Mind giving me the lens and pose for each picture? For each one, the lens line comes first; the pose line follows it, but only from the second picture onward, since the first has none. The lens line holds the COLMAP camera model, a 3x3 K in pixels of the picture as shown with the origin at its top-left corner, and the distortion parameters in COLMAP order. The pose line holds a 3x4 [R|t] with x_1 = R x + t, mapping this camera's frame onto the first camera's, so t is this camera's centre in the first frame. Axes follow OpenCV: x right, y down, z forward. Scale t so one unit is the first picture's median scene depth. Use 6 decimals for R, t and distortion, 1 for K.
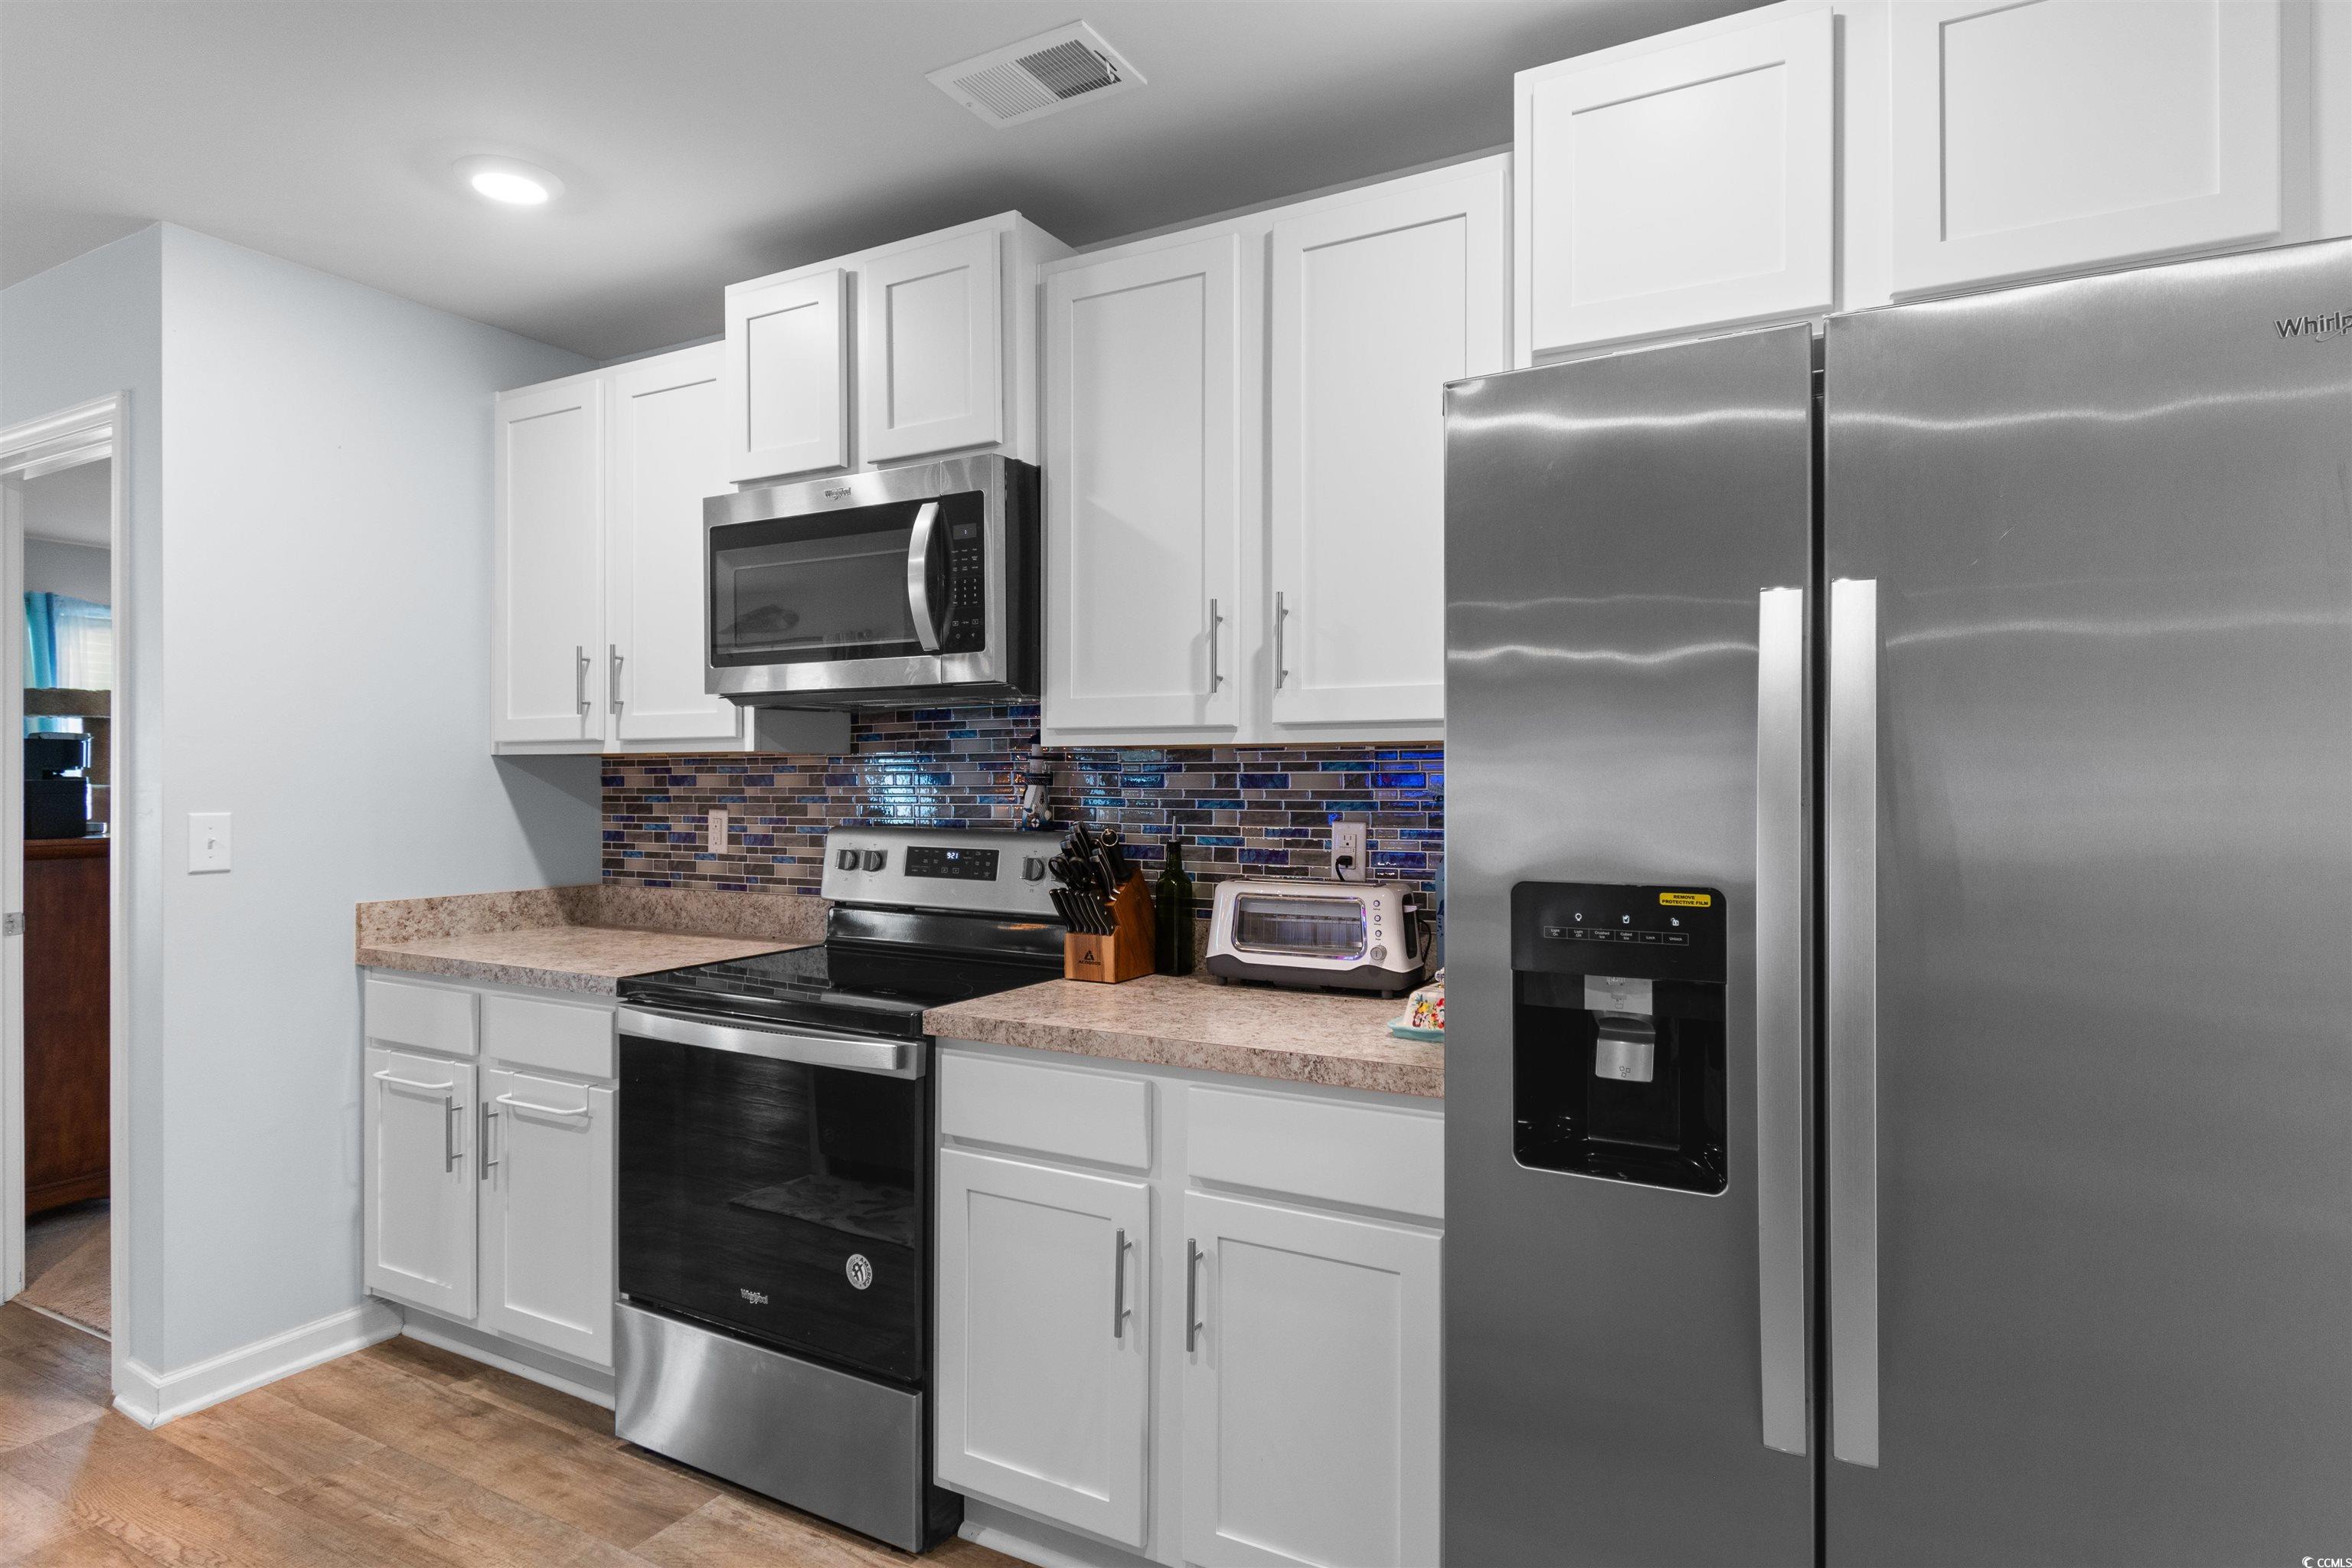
lens RADIAL K [[1271.7, 0, 1176.0], [0, 1271.7, 784.0], [0, 0, 1]] dist [0.012488, -0.001236]
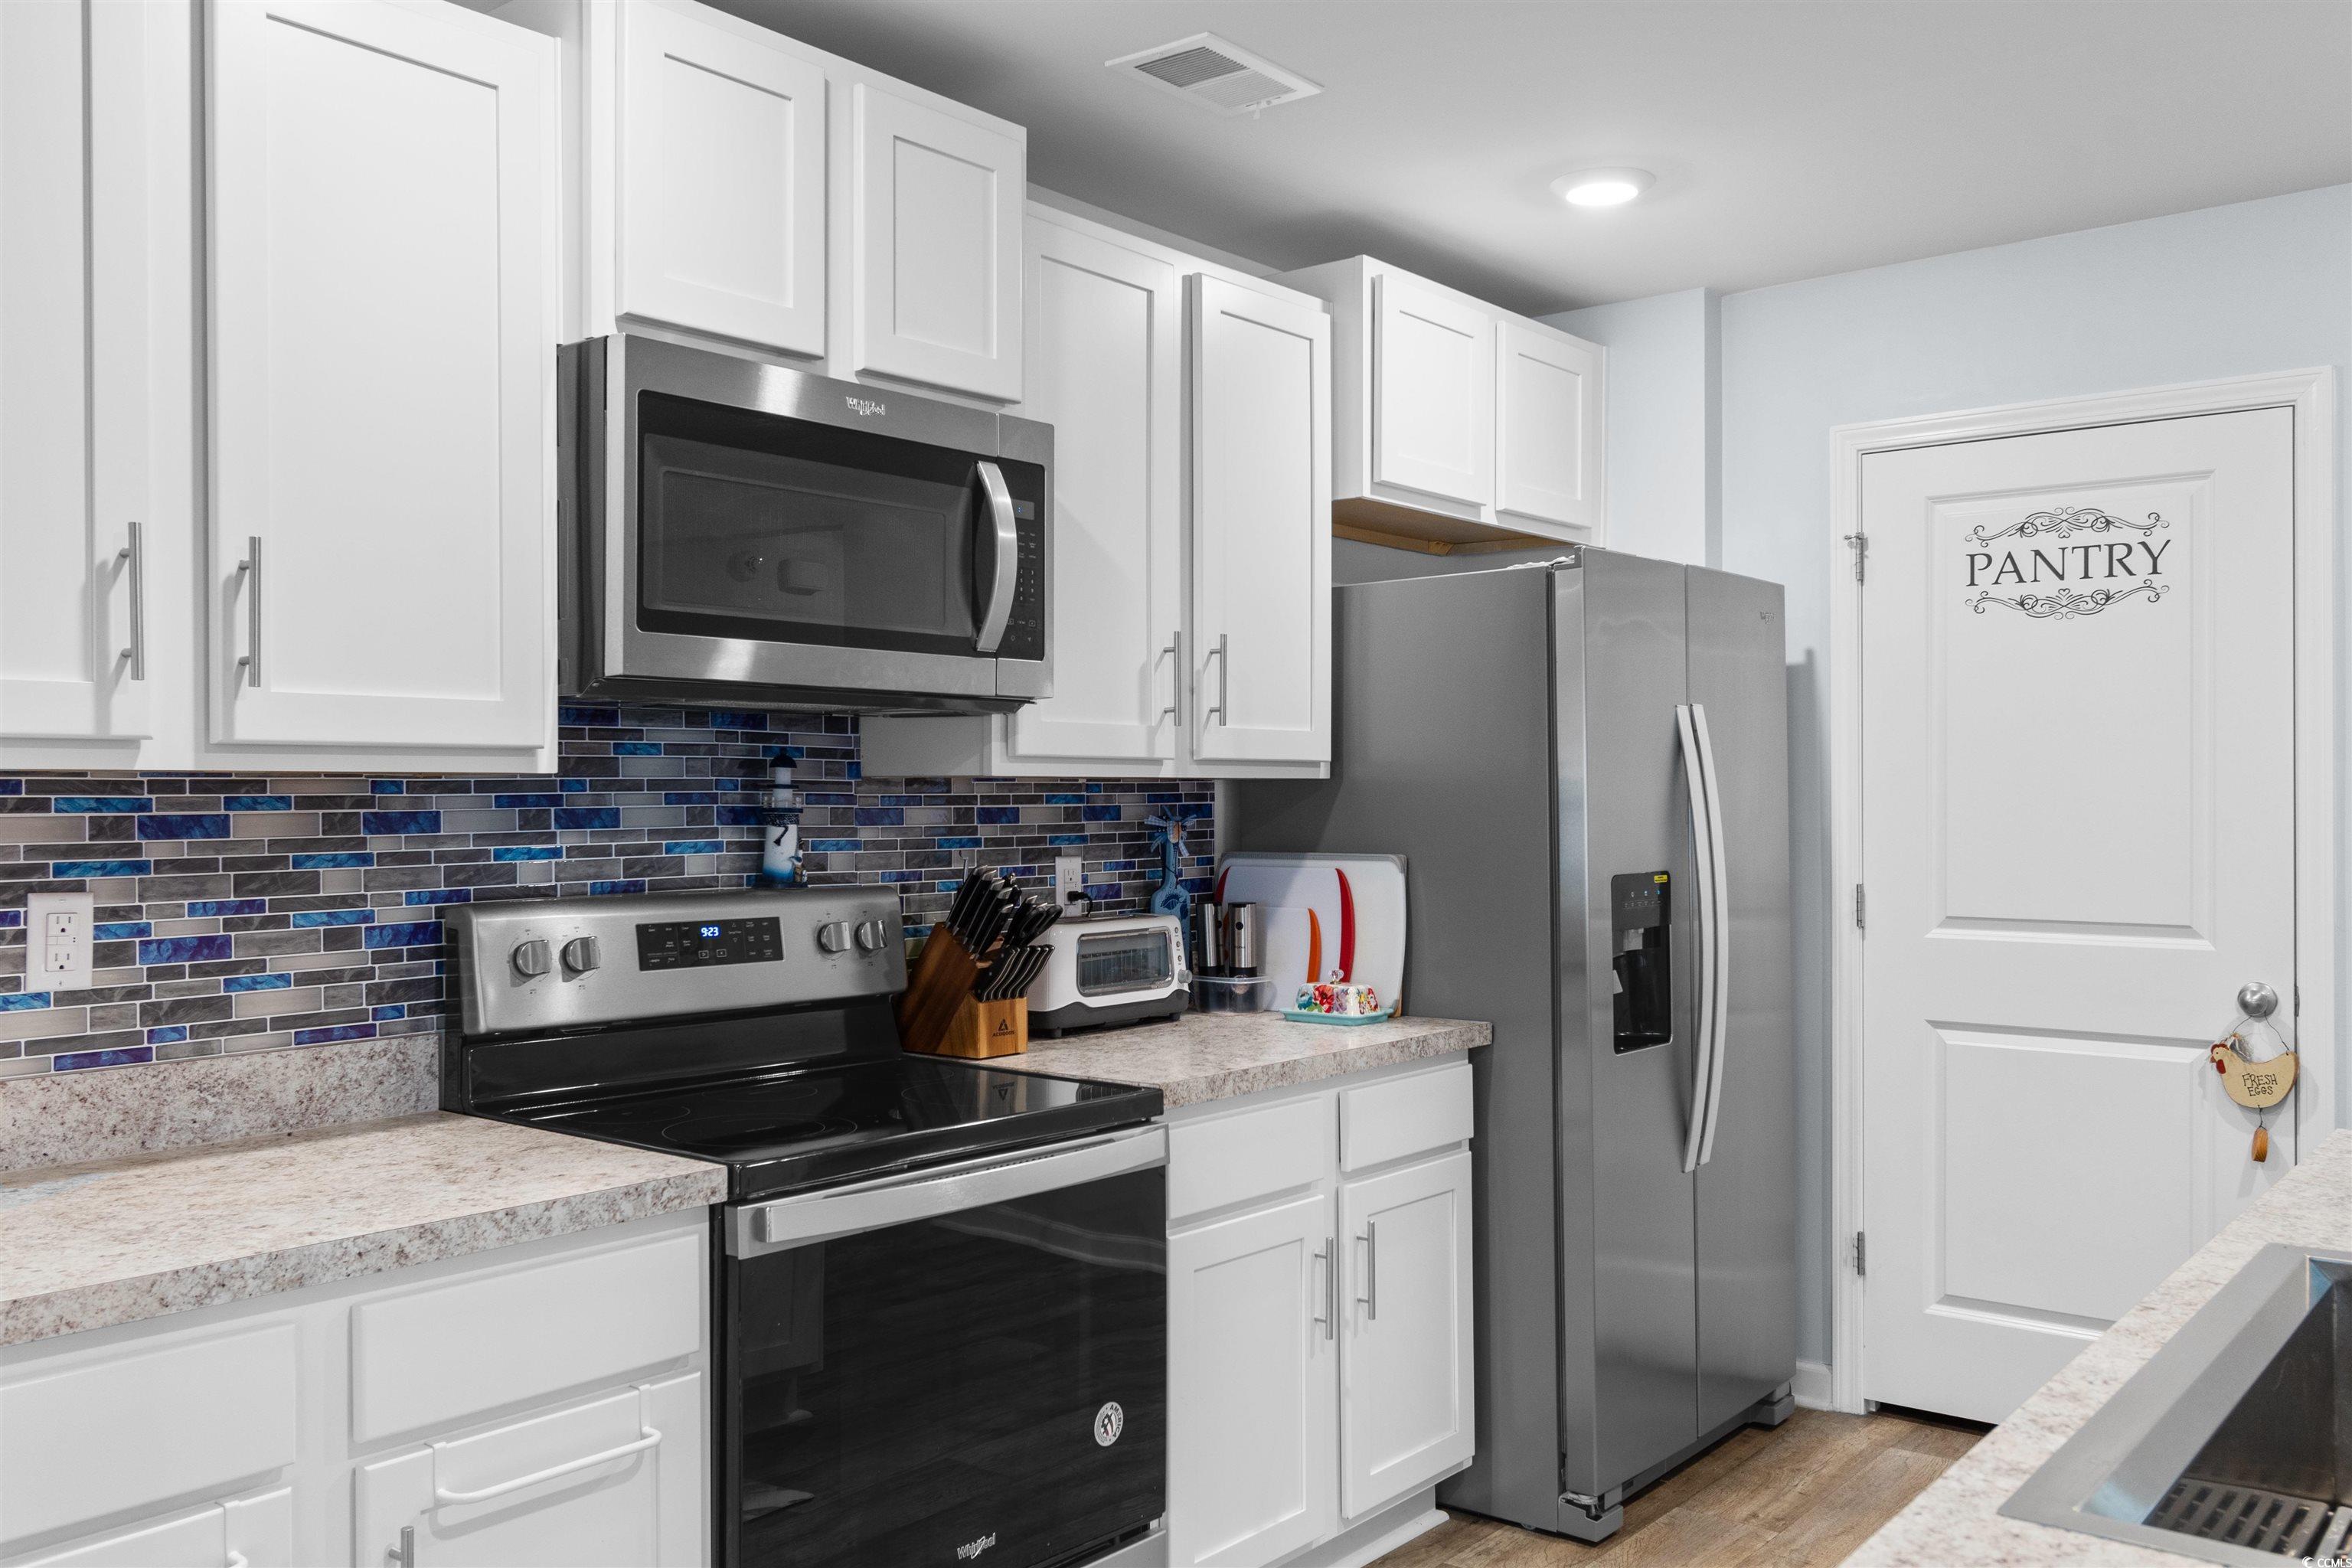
lens RADIAL K [[1937.7, 0, 1176.0], [0, 1937.7, 784.0], [0, 0, 1]] dist [0.001660, 0.001915]
pose [[0.183418, 0.008733, 0.982996, -1.158125], [0.013198, 0.999849, -0.011346, -0.006741], [-0.982946, 0.015054, 0.183275, 0.580657]]
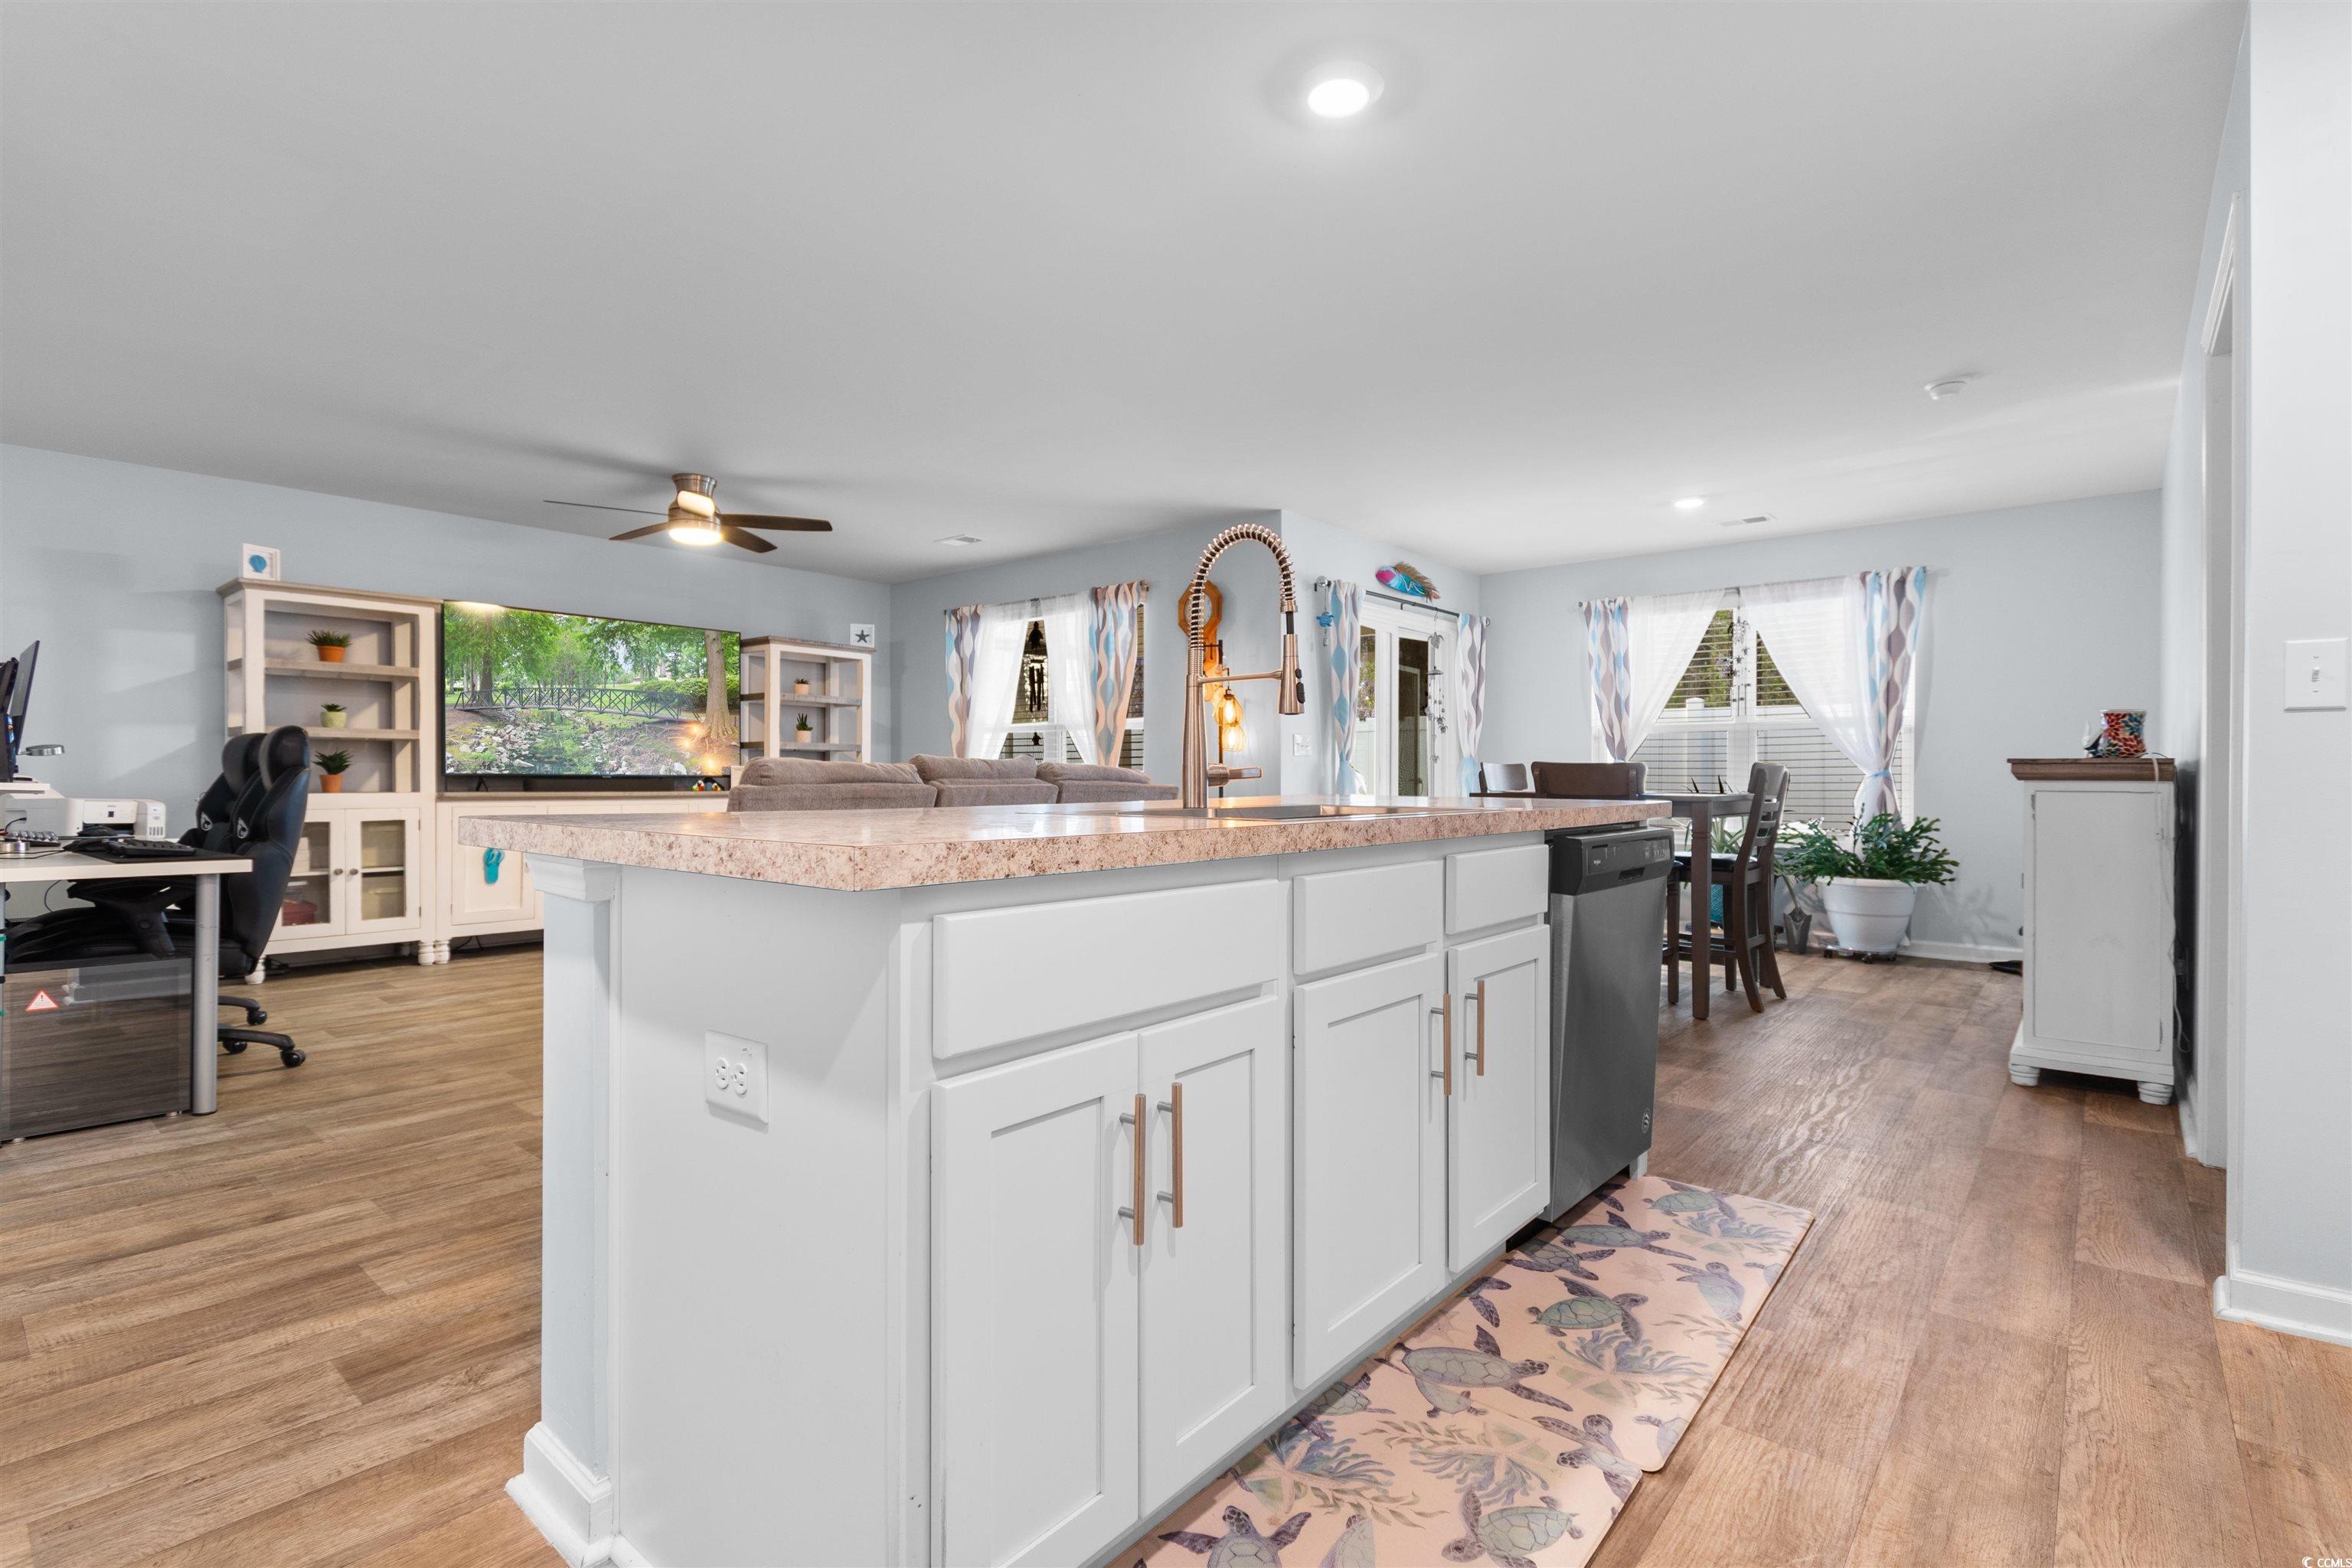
lens RADIAL K [[1086.7, 0, 1176.0], [0, 1086.7, 784.0], [0, 0, 1]] dist [0.001667, -0.005603]
pose [[-0.199791, 0.006906, -0.979814, 0.091745], [-0.005327, 0.999953, 0.008134, 0.113675], [0.979824, 0.006844, -0.199745, 0.398830]]
